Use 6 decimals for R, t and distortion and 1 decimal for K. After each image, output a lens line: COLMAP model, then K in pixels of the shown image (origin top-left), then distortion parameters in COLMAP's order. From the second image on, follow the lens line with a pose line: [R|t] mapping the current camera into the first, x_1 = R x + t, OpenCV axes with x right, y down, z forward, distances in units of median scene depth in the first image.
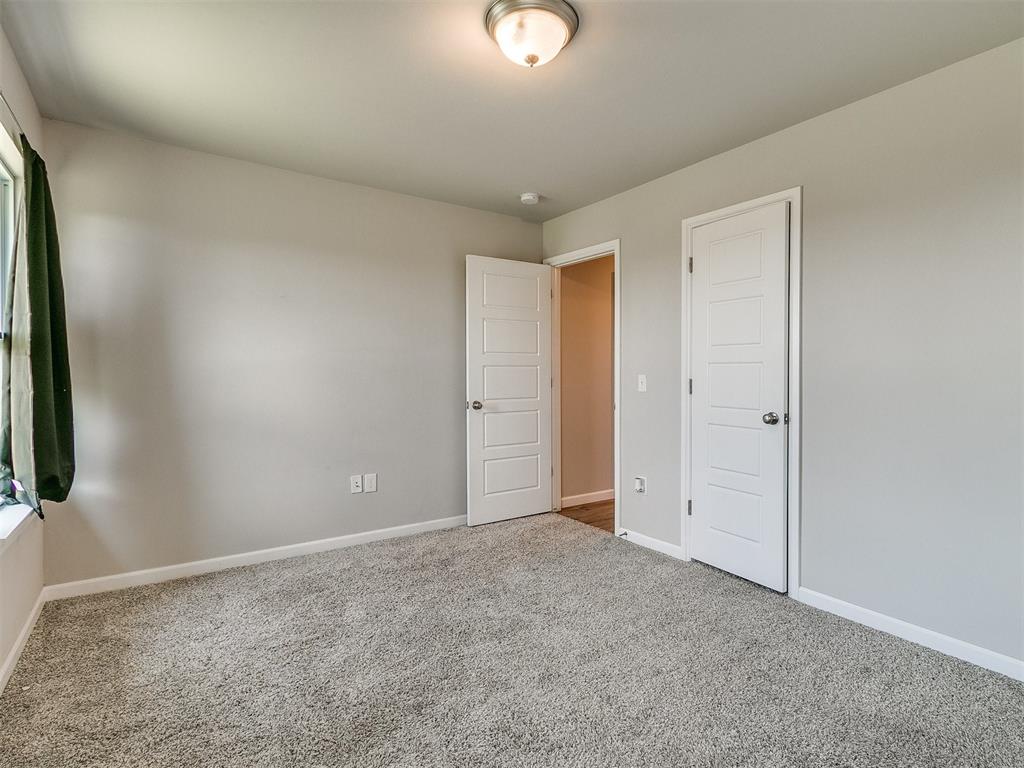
lens RADIAL K [[521.5, 0, 489.4], [0, 521.5, 374.6], [0, 0, 1]] dist [0.000161, 0.001461]
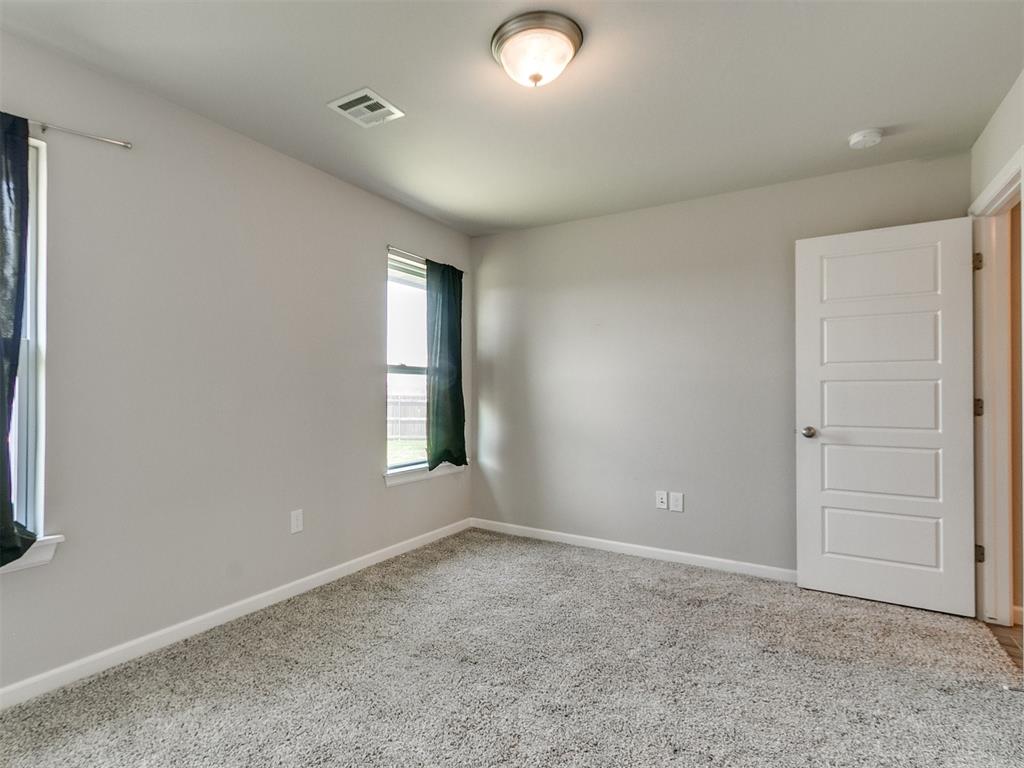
lens RADIAL K [[523.4, 0, 508.4], [0, 523.4, 390.3], [0, 0, 1]] dist [-0.004741, -0.001342]
pose [[0.414331, -0.002575, -0.910122, 0.538744], [-0.007637, 0.999951, -0.006305, 0.005552], [0.910094, 0.009563, 0.414291, 0.301807]]
